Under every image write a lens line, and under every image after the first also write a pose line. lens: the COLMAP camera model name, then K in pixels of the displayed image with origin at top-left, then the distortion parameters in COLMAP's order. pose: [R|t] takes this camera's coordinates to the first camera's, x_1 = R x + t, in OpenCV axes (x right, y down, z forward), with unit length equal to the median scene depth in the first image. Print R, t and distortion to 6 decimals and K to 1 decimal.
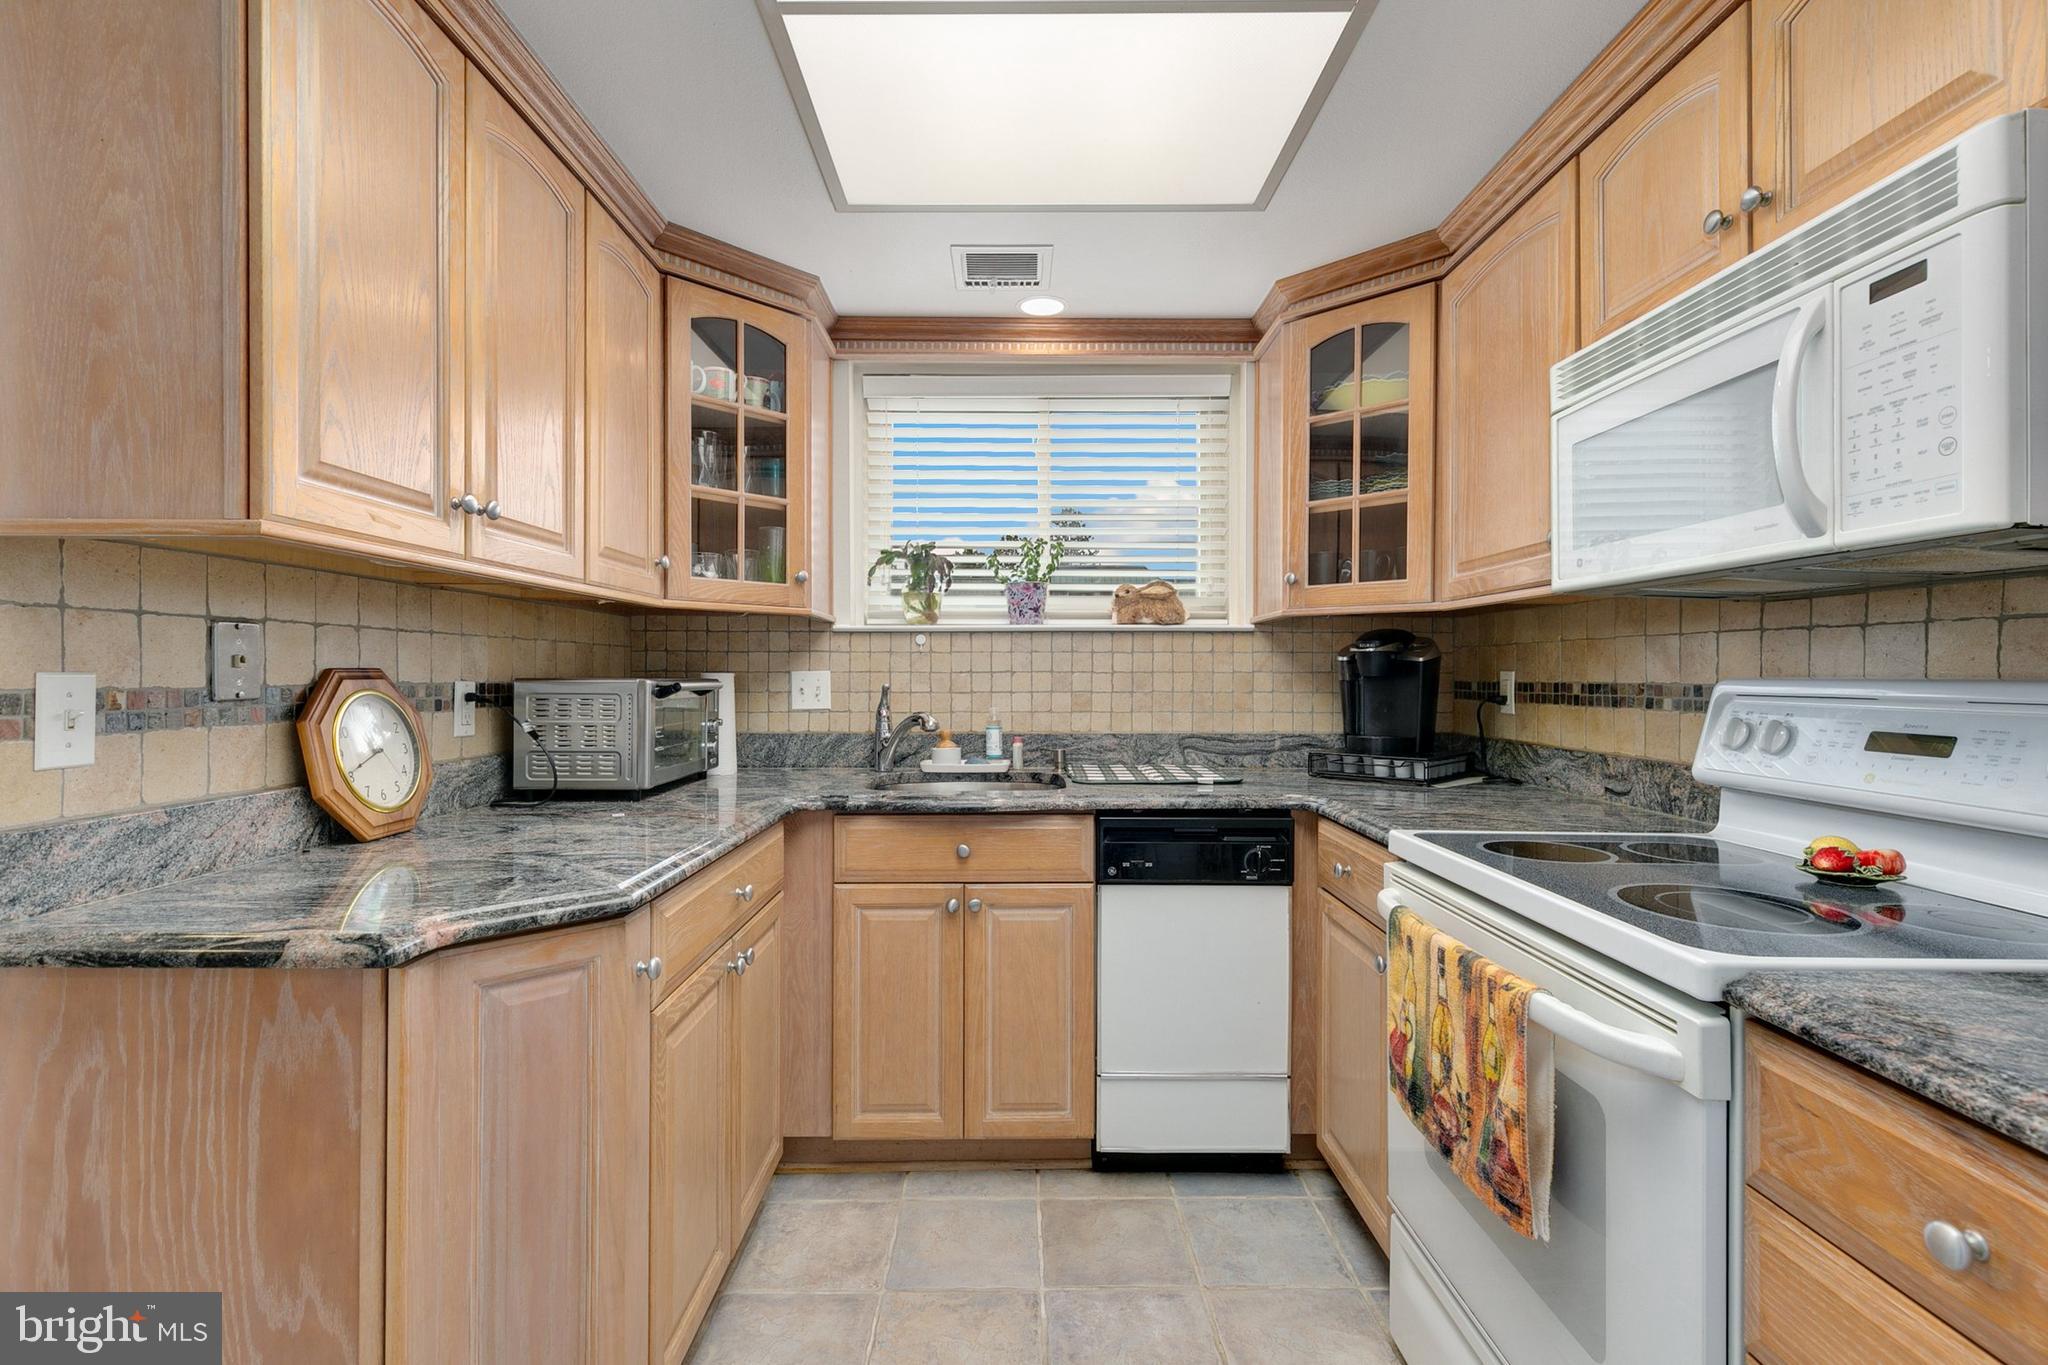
lens RADIAL K [[933.9, 0, 1026.1], [0, 933.9, 674.6], [0, 0, 1]] dist [0.007912, -0.000948]
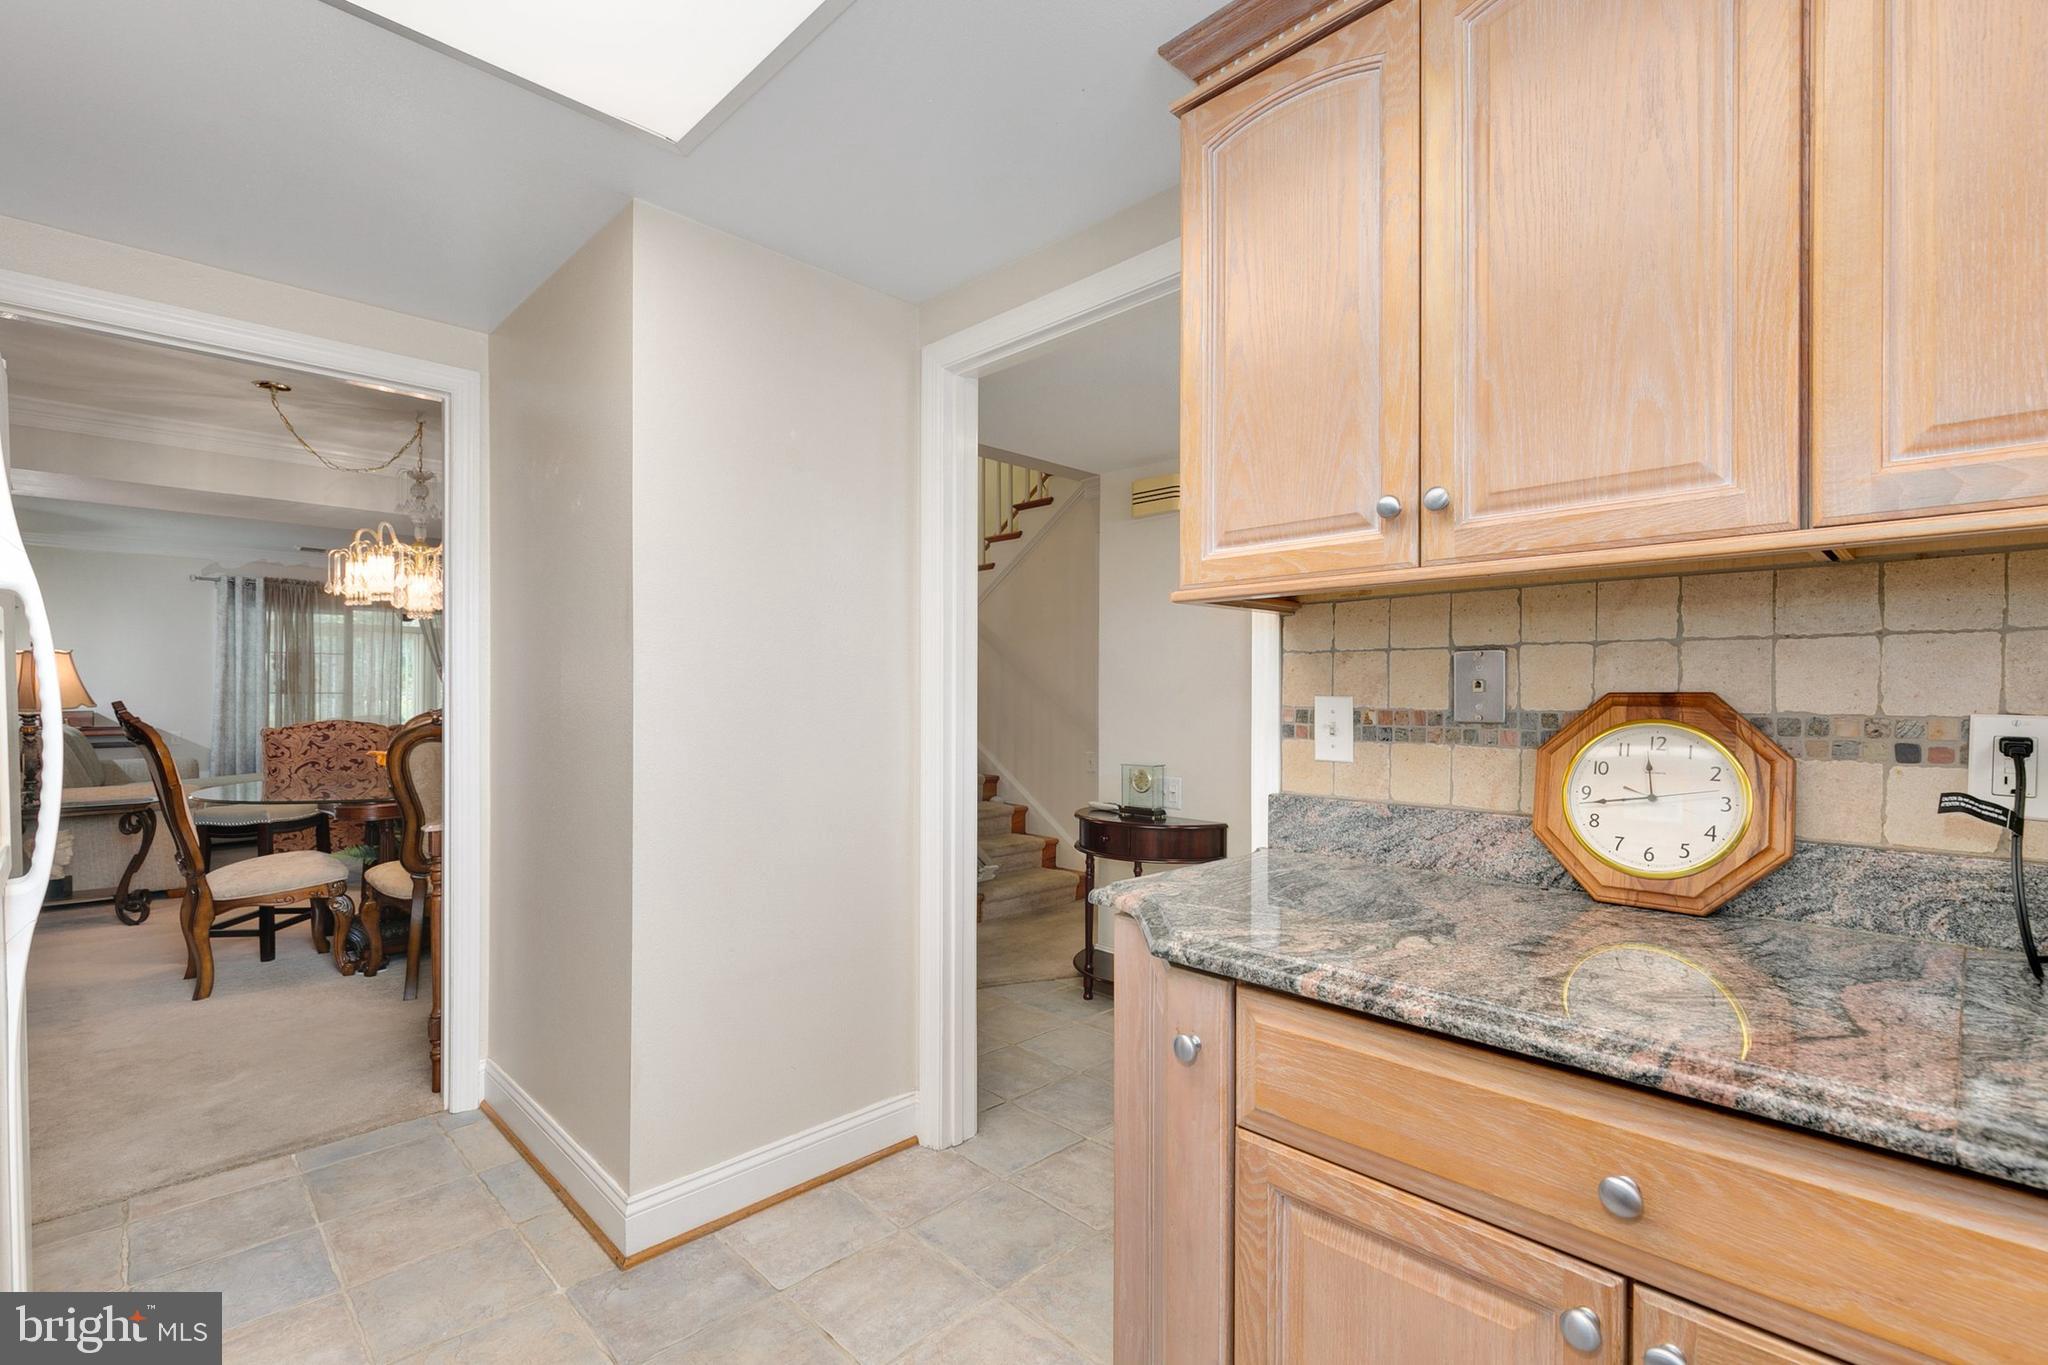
lens RADIAL K [[917.4, 0, 1014.5], [0, 917.4, 690.3], [0, 0, 1]] dist [0.005926, -0.000337]
pose [[-0.725466, -0.005645, -0.688235, 0.169423], [-0.004983, 0.999983, -0.002949, -0.002619], [0.688240, 0.001291, -0.725482, 0.892999]]
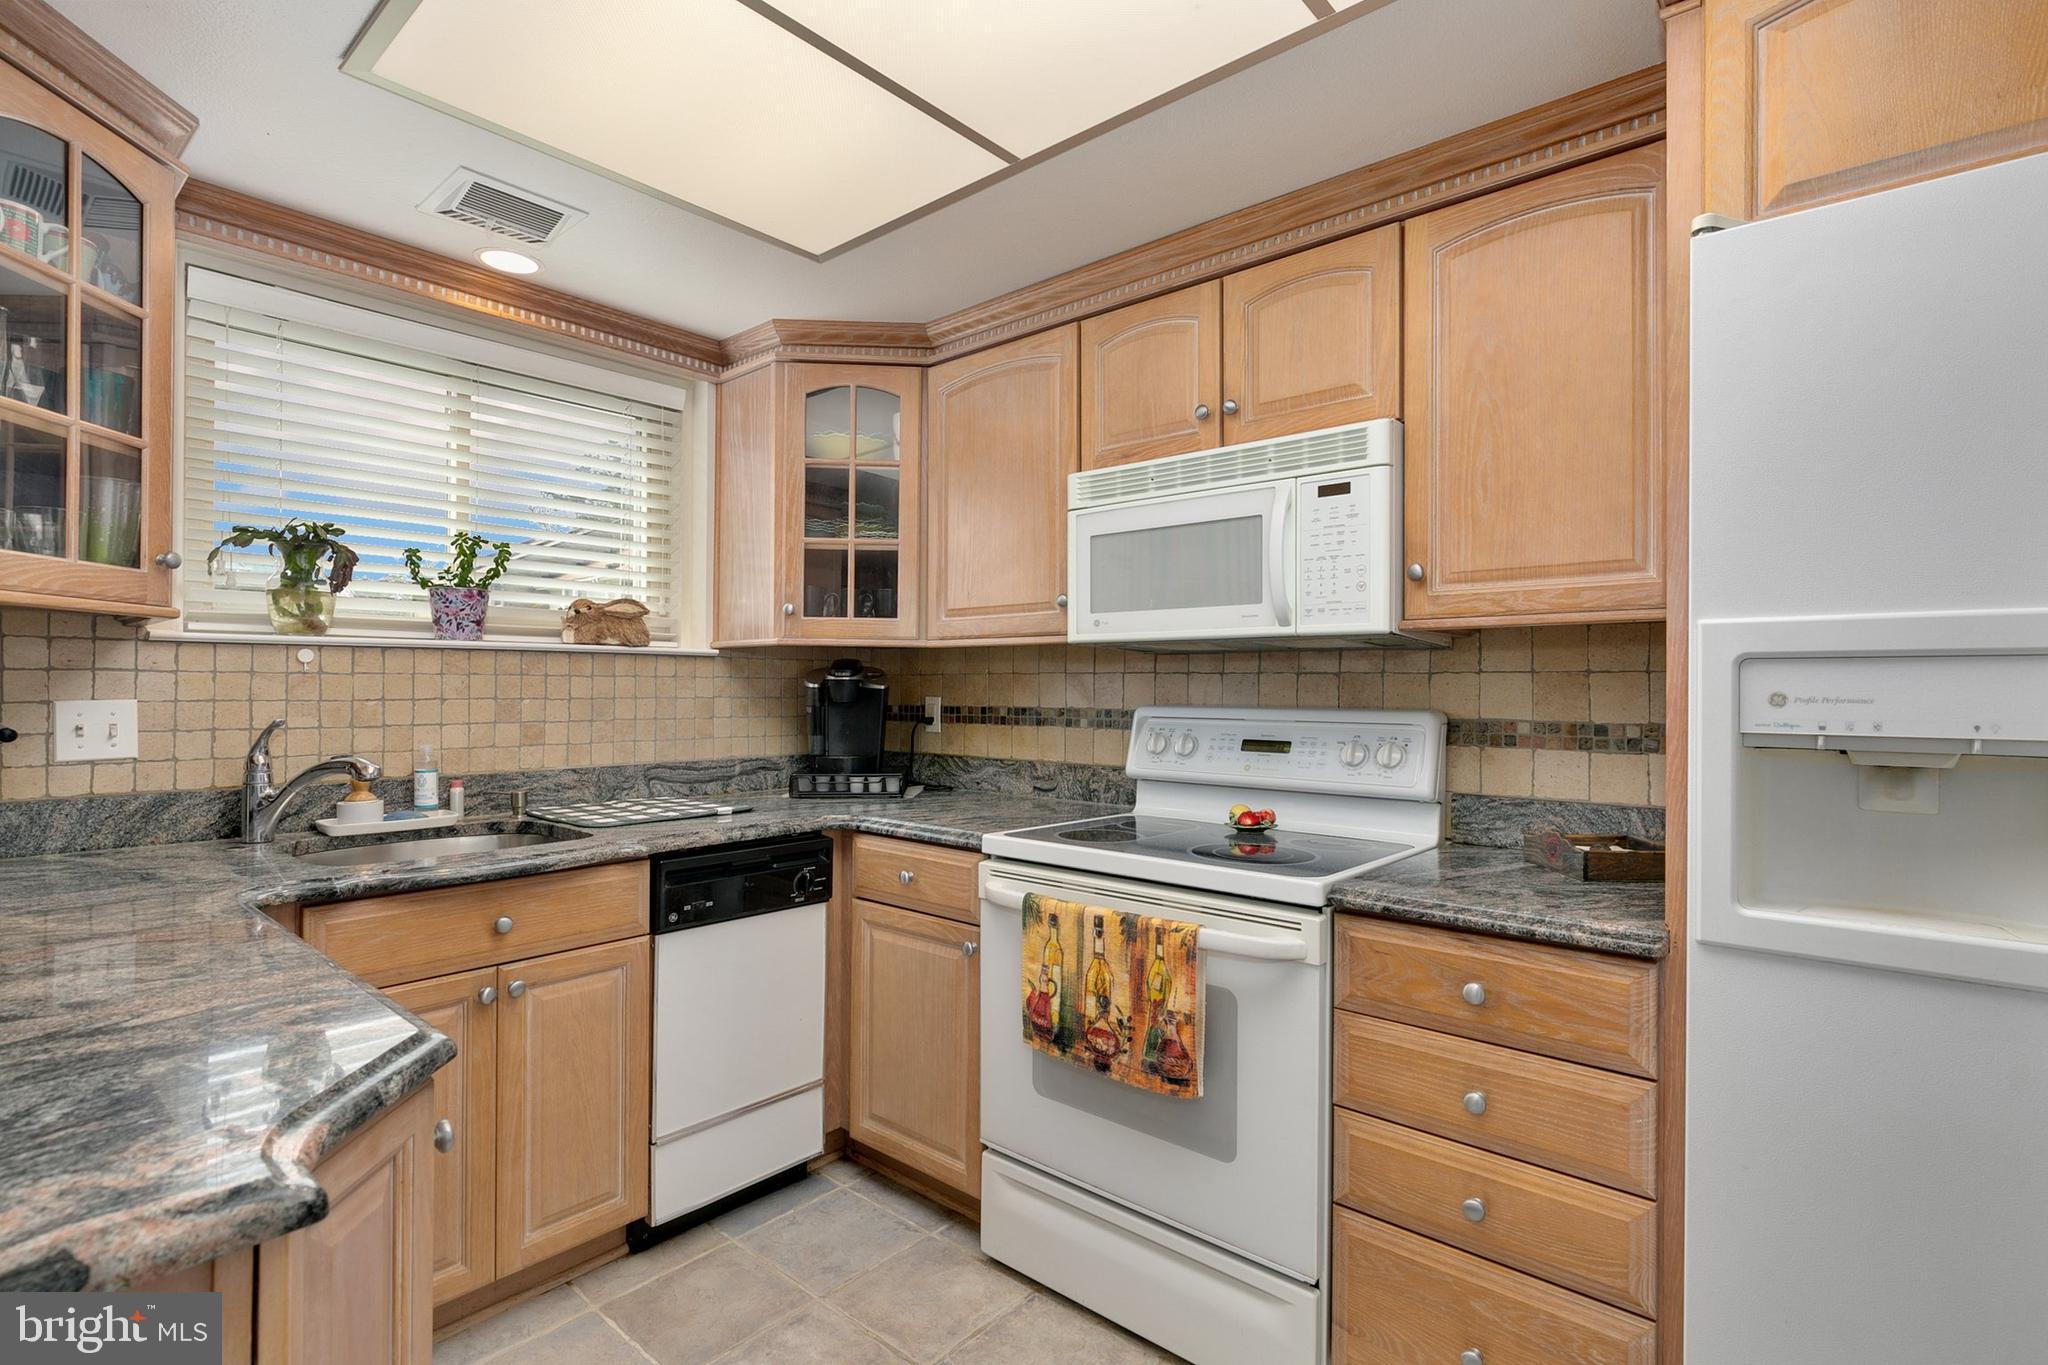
lens RADIAL K [[964.3, 0, 1021.3], [0, 964.3, 684.4], [0, 0, 1]] dist [-0.000228, -0.000852]
pose [[0.663721, 0.004162, 0.747968, -0.393031], [-0.002972, 0.999991, -0.002928, -0.018728], [-0.747974, -0.000280, 0.663728, 0.106663]]
